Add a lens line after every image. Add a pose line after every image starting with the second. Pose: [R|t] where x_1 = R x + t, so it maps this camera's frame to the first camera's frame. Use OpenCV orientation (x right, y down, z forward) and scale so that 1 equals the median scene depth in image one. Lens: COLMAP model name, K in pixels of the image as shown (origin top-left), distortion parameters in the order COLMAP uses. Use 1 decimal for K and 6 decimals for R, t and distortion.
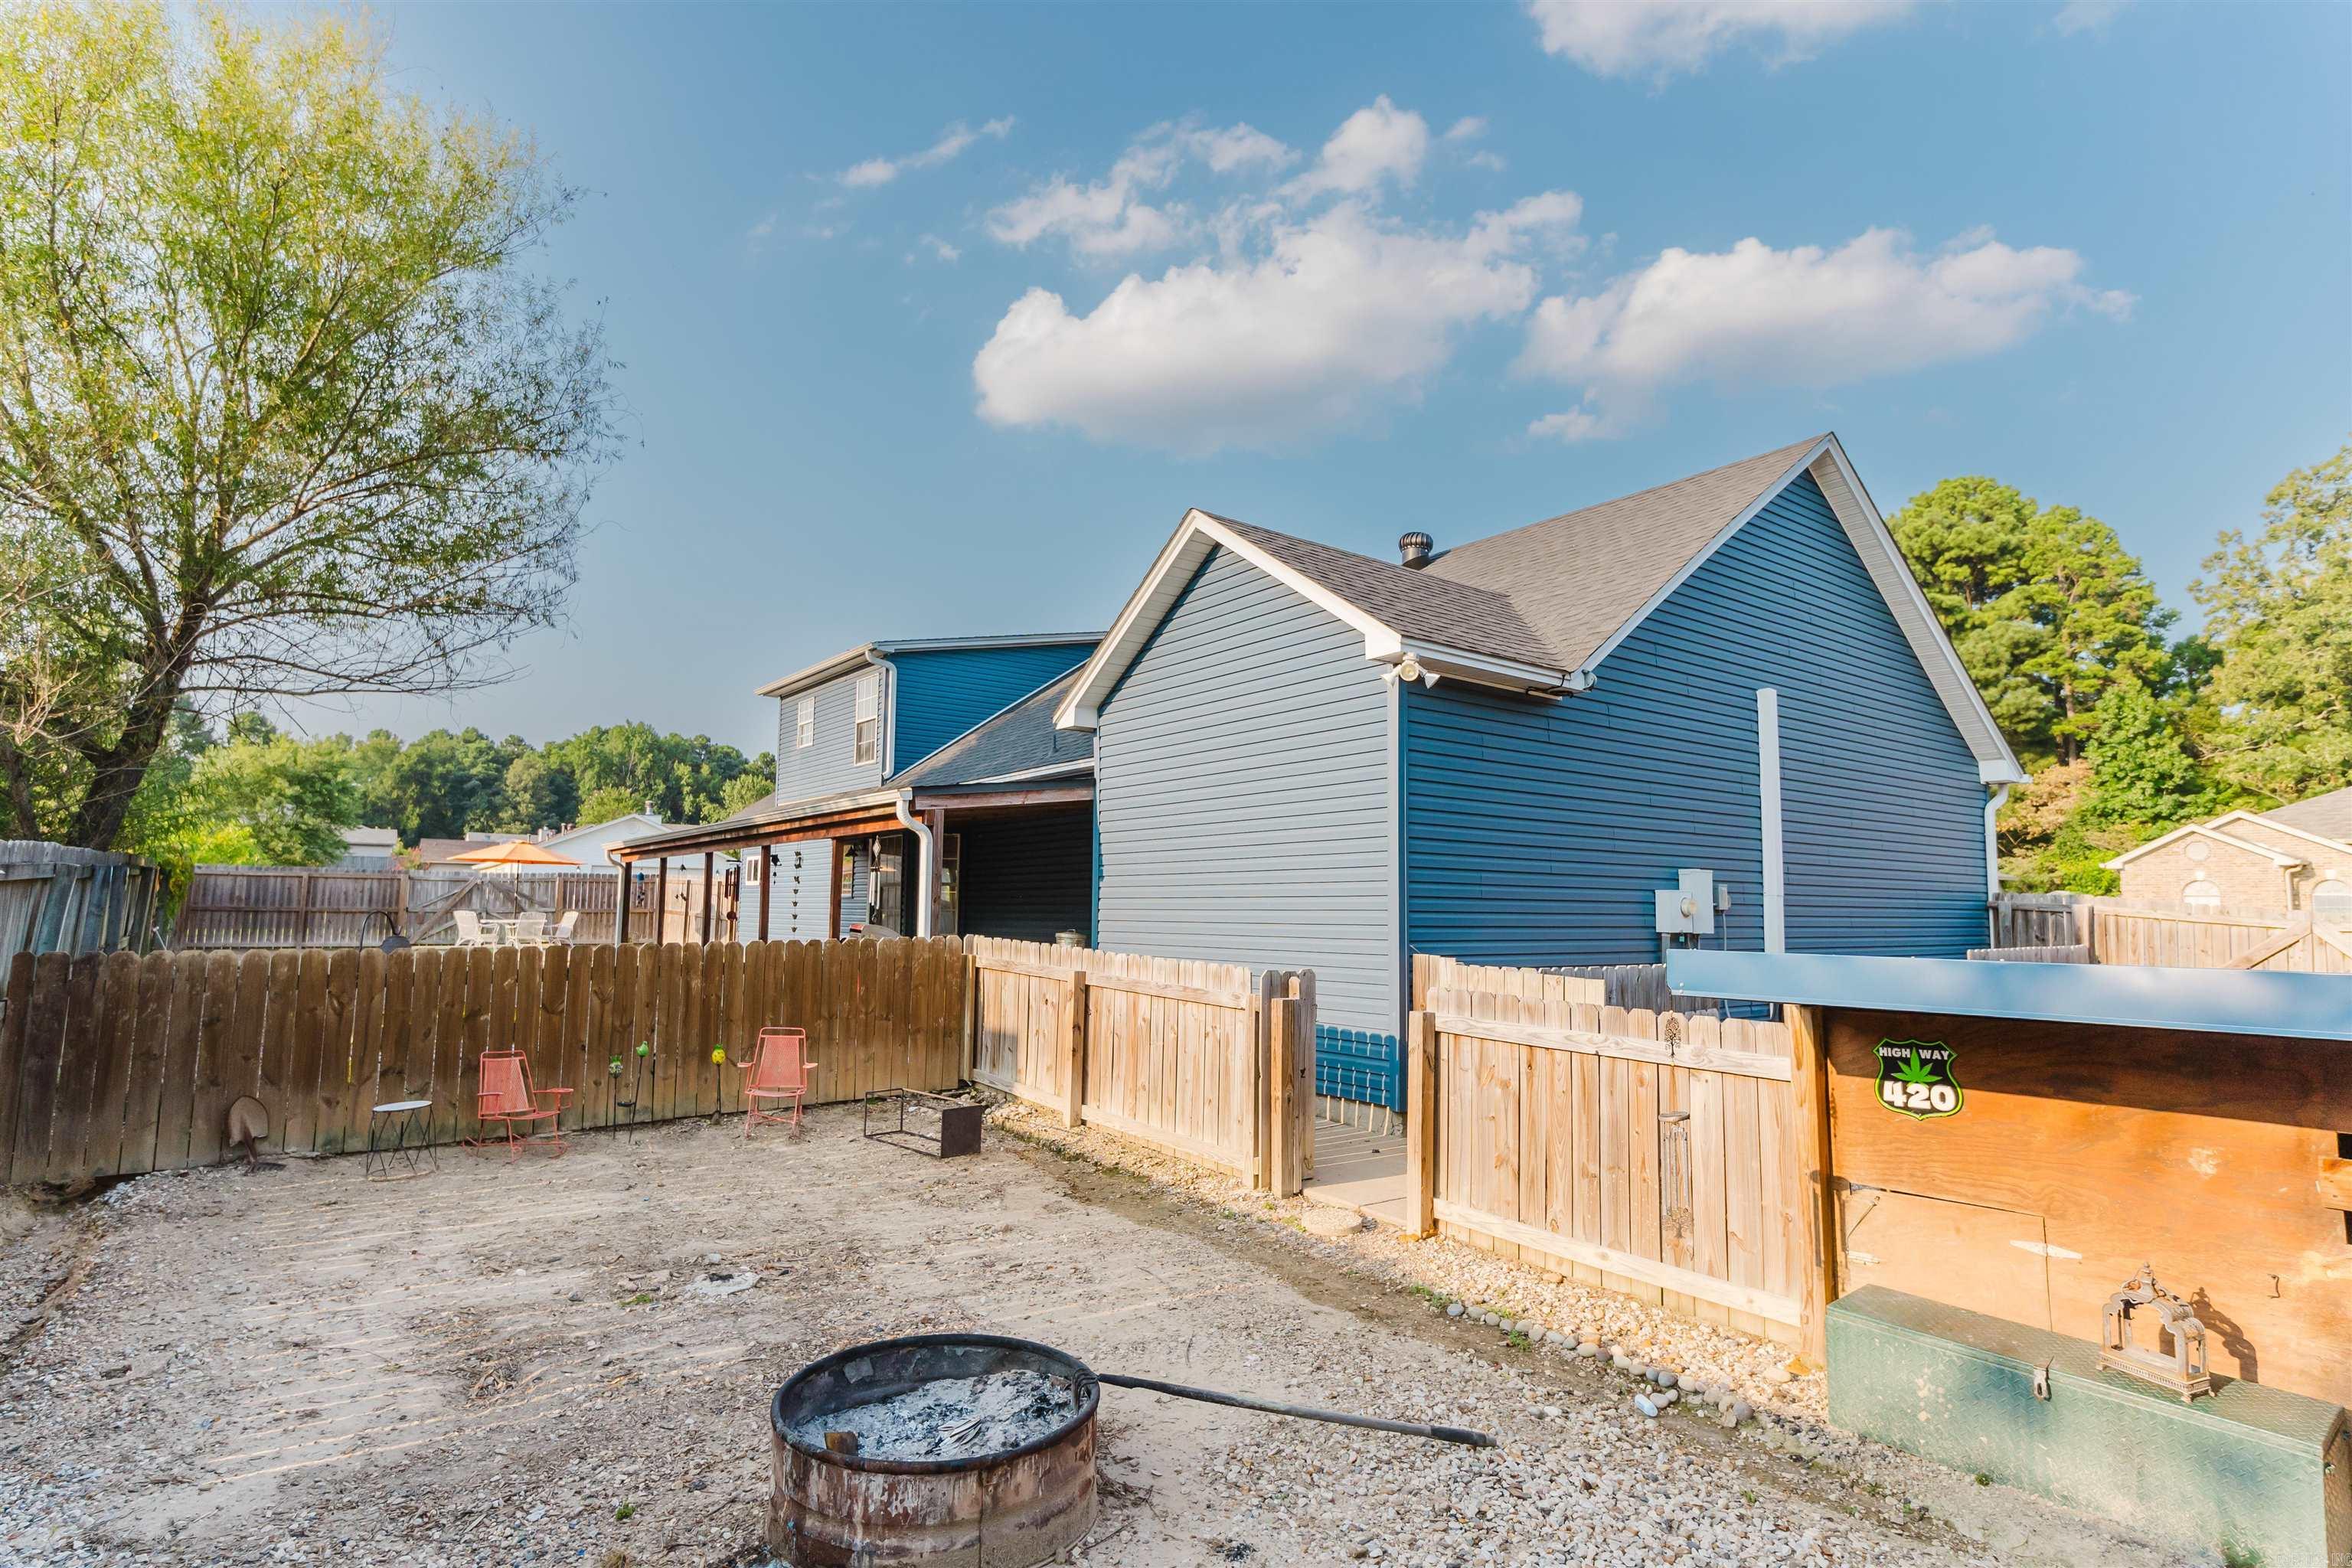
lens RADIAL K [[1194.3, 0, 1168.2], [0, 1194.3, 788.7], [0, 0, 1]] dist [0.004225, -0.000989]
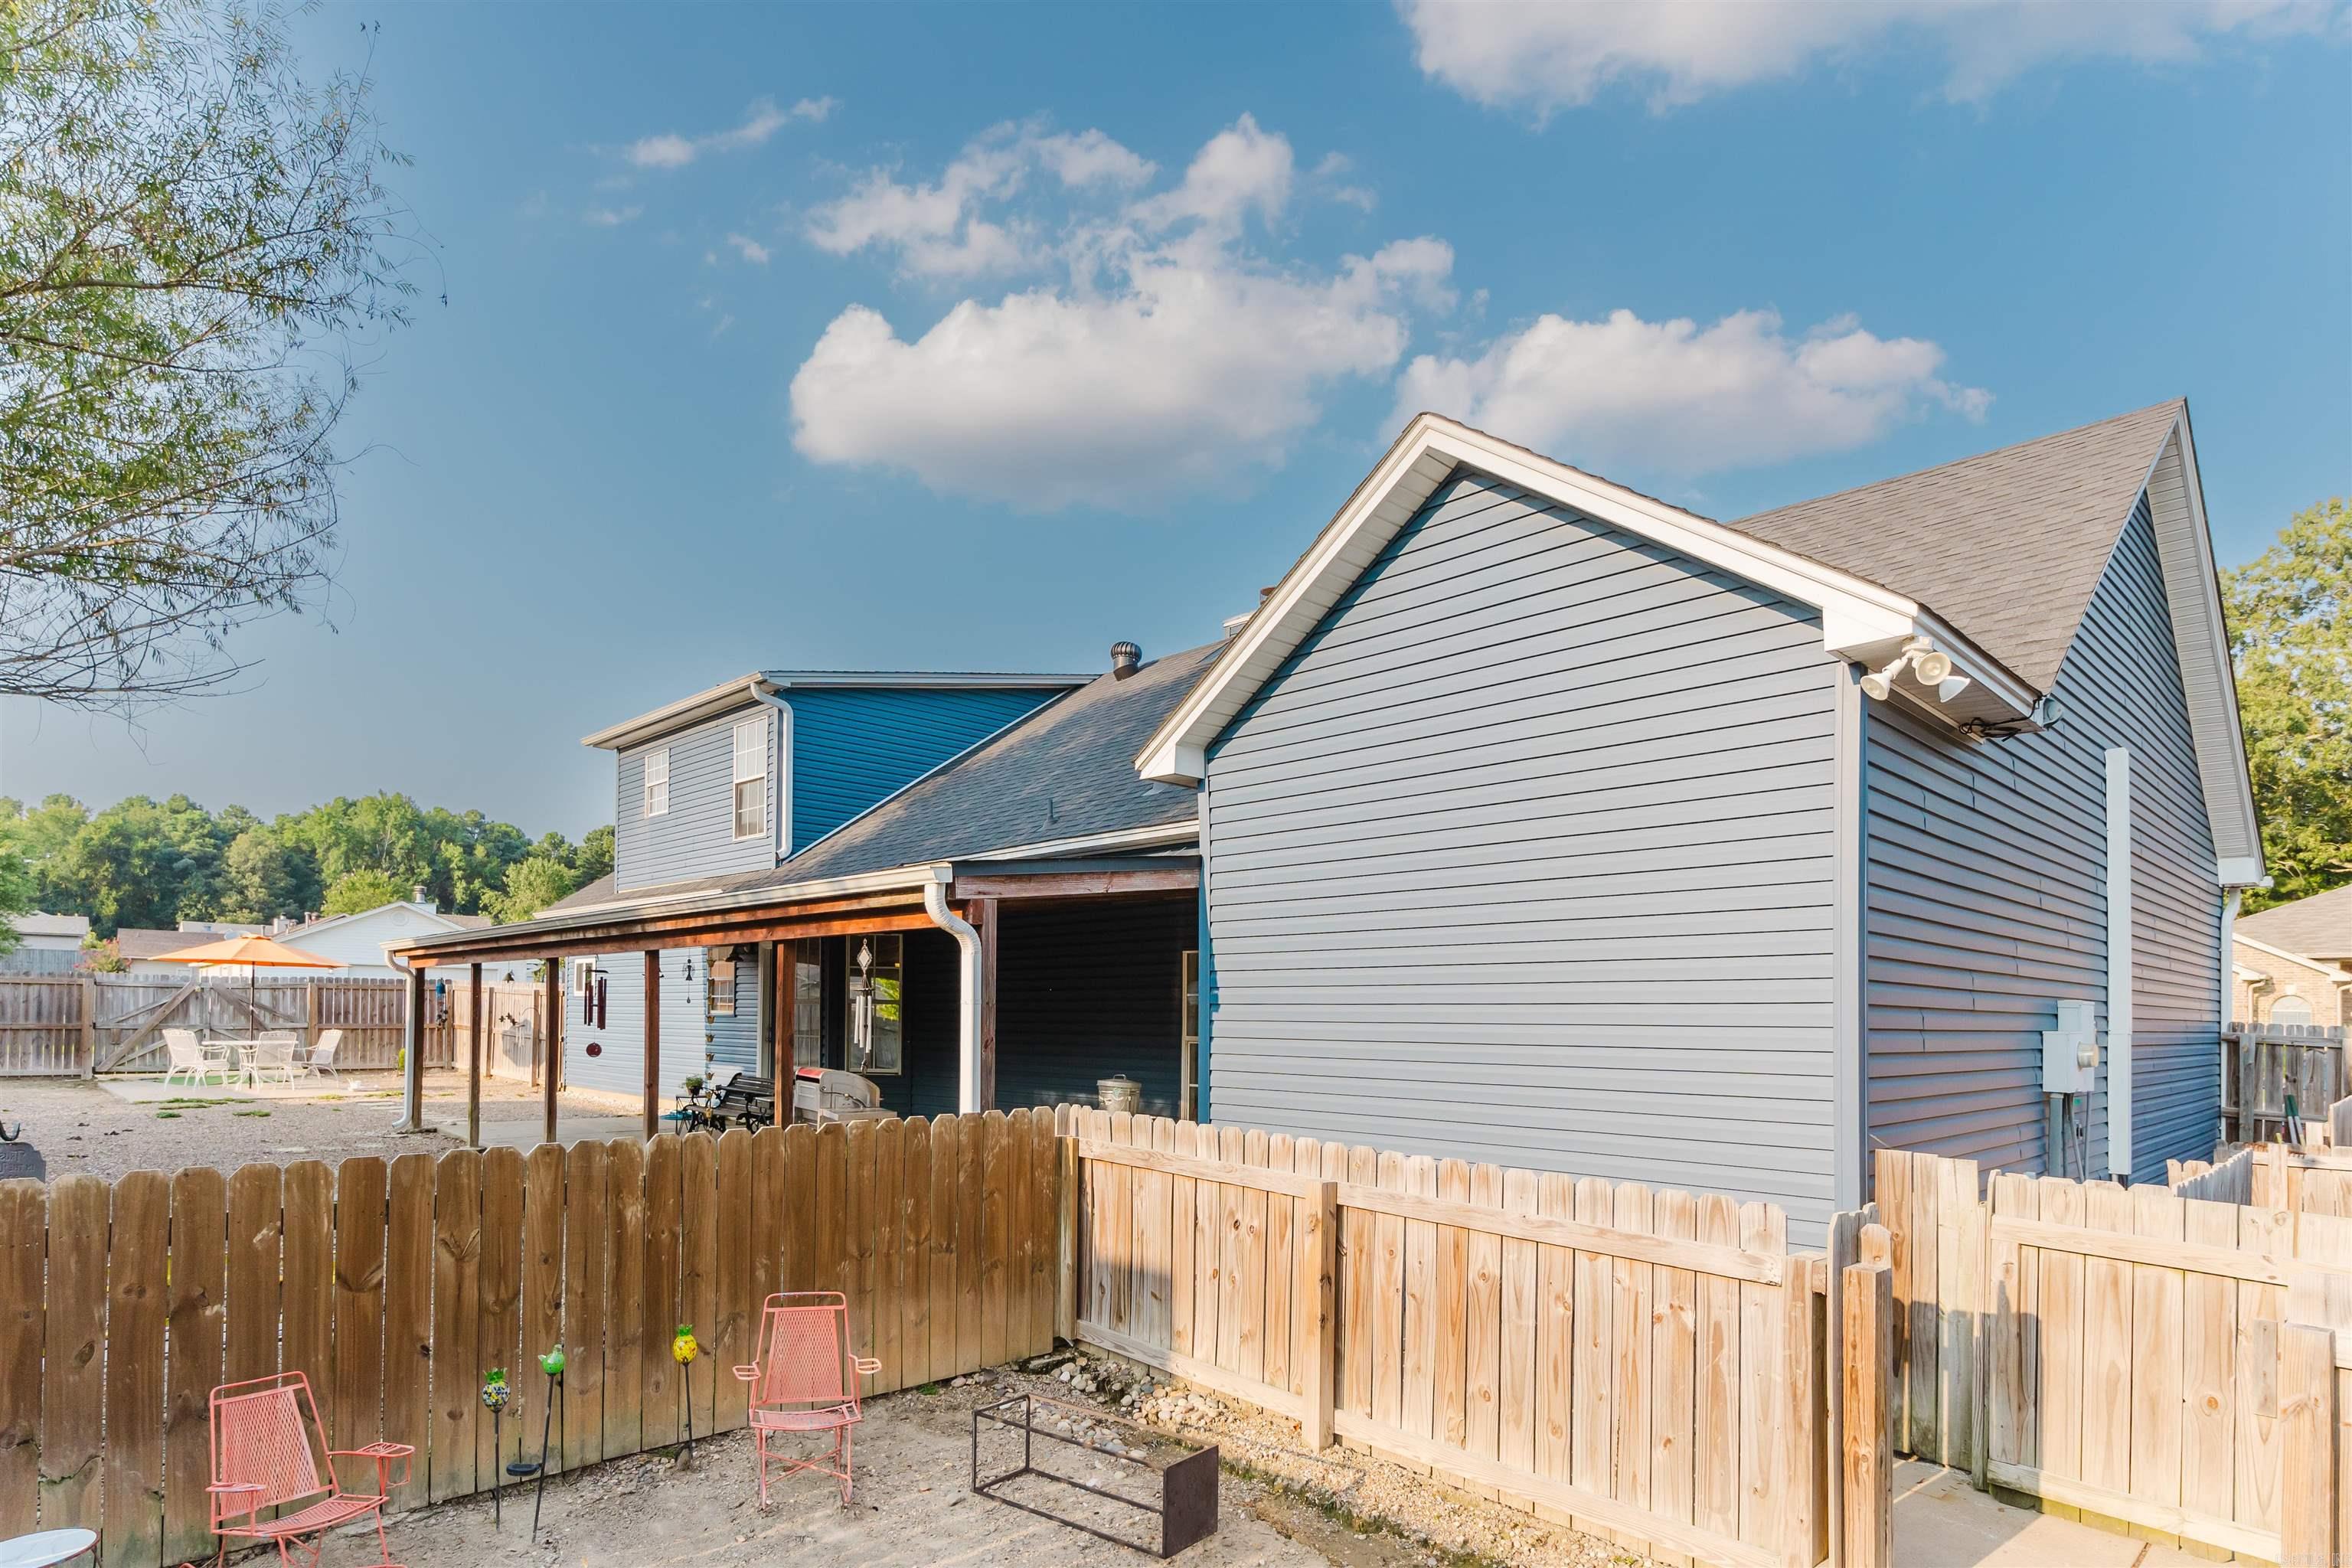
lens RADIAL K [[1280.1, 0, 1170.3], [0, 1280.1, 998.5], [0, 0, 1]] dist [-0.000581, 0.002675]
pose [[0.991933, 0.004778, 0.126671, -0.093160], [-0.016024, 0.996000, 0.087907, 0.004499], [-0.125744, -0.089227, 0.988042, 0.165298]]
